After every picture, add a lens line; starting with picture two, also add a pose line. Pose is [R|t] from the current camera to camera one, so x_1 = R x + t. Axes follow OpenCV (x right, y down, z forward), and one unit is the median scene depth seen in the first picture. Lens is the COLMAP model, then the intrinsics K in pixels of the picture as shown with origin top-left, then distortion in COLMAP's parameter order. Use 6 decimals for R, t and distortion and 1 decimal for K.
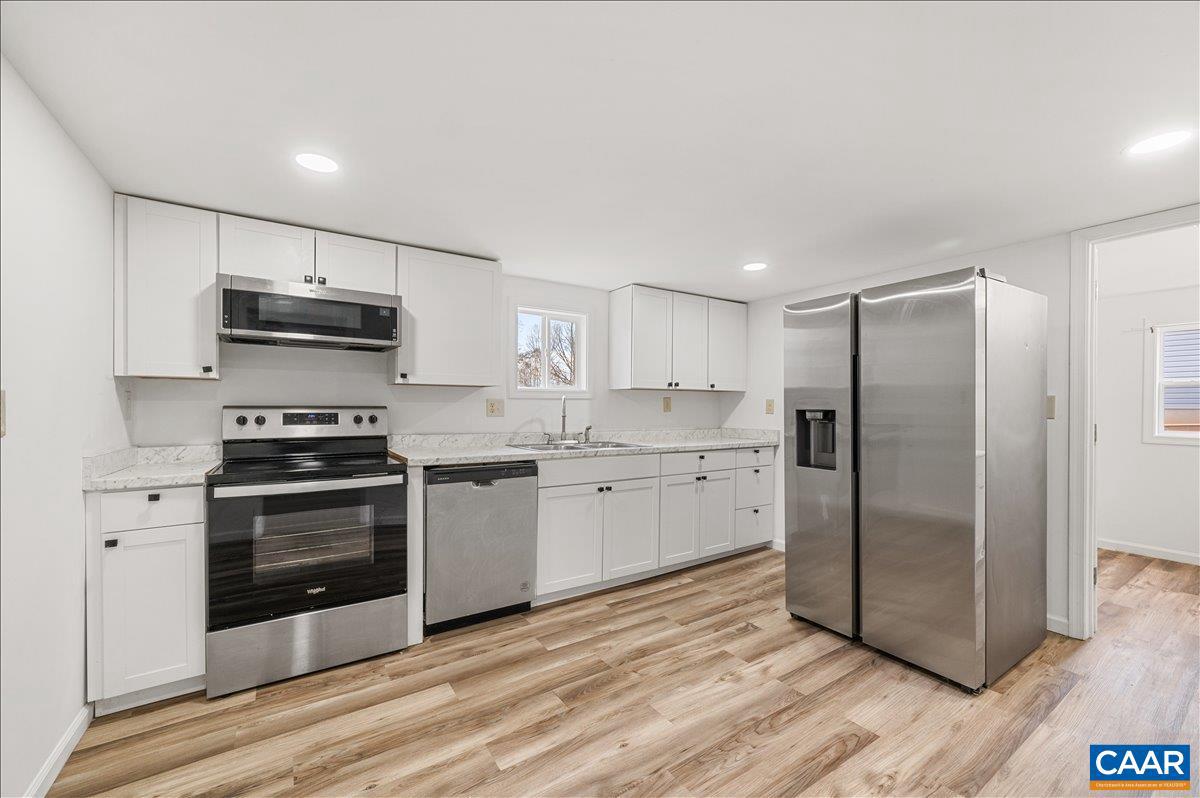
lens RADIAL K [[478.7, 0, 603.3], [0, 478.7, 395.1], [0, 0, 1]] dist [-0.000203, 0.000003]
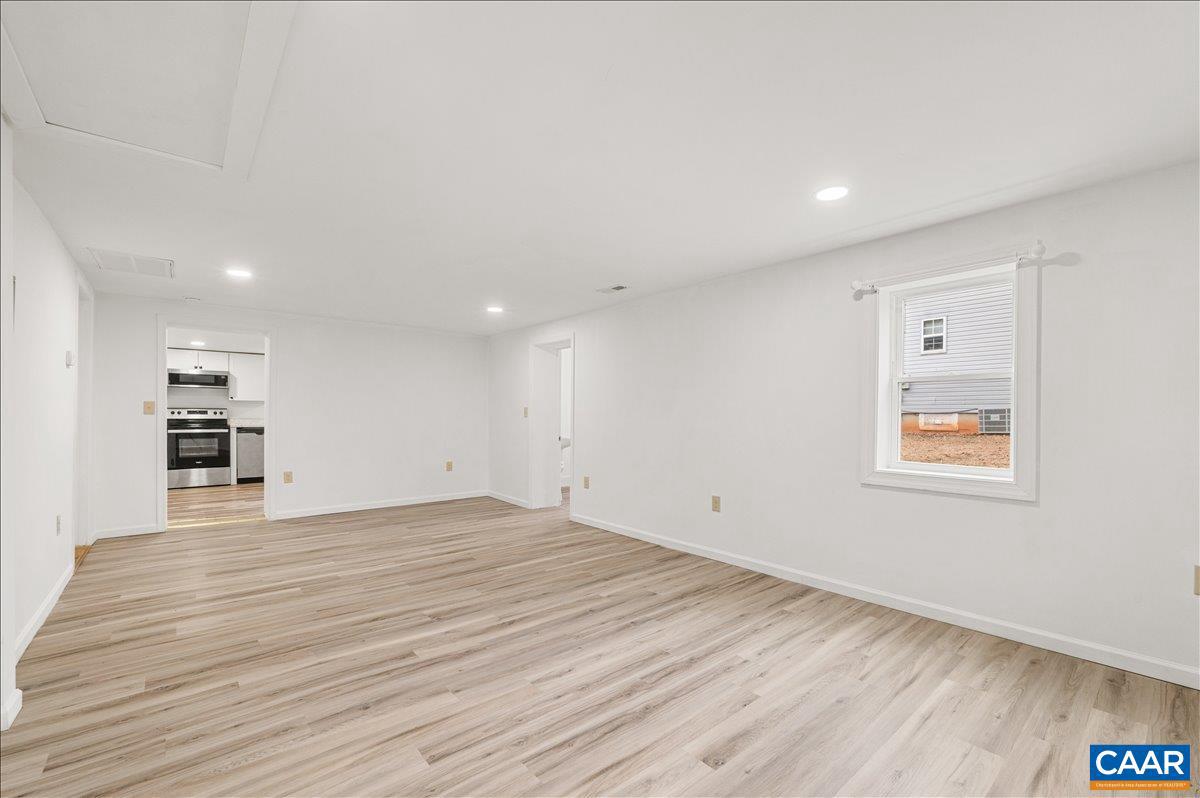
lens RADIAL K [[503.0, 0, 599.3], [0, 503.0, 409.4], [0, 0, 1]] dist [0.000186, 0.000080]
pose [[0.993607, -0.000638, 0.112892, 1.601369], [-0.000627, 0.999937, 0.011169, -0.006199], [-0.112892, -0.011169, 0.993545, -2.518797]]
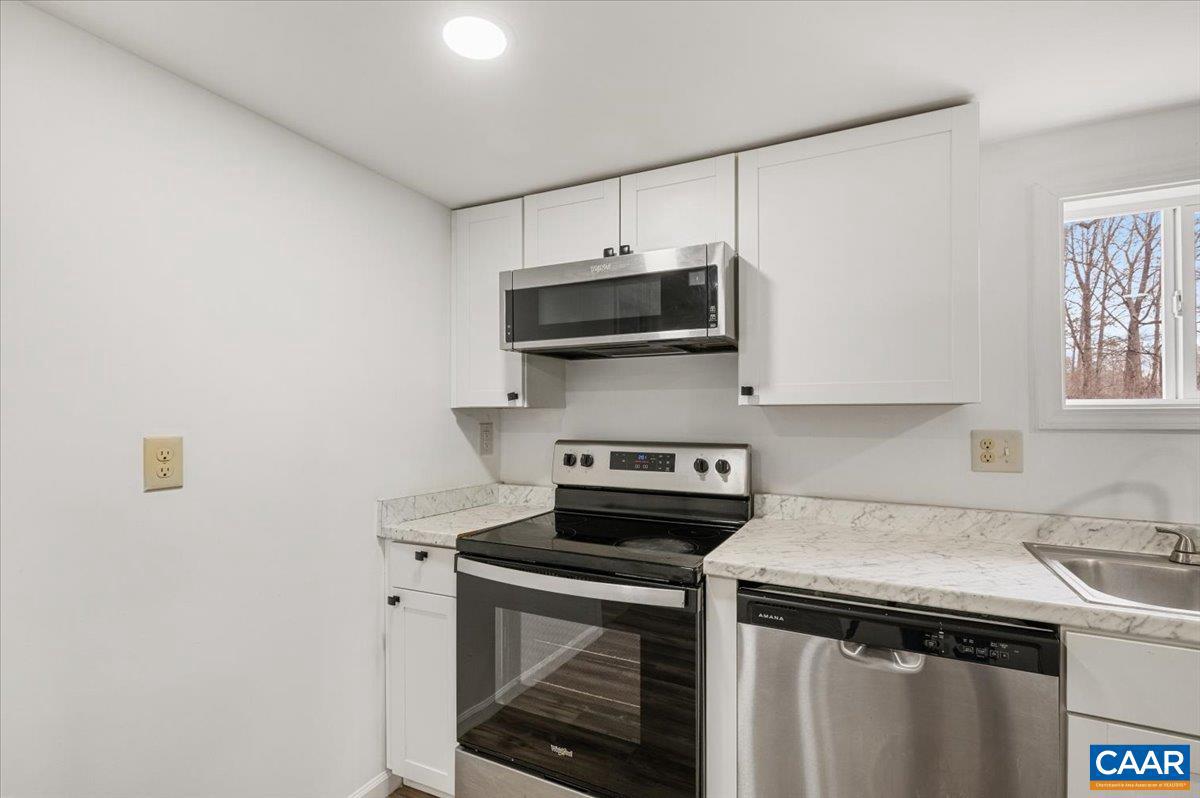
lens RADIAL K [[548.3, 0, 602.0], [0, 548.3, 410.1], [0, 0, 1]] dist [-0.002693, -0.000494]
pose [[0.499799, -0.015065, -0.866010, 0.034829], [0.019869, 0.999785, -0.005925, -0.020517], [0.865913, -0.014246, 0.499991, 0.605170]]
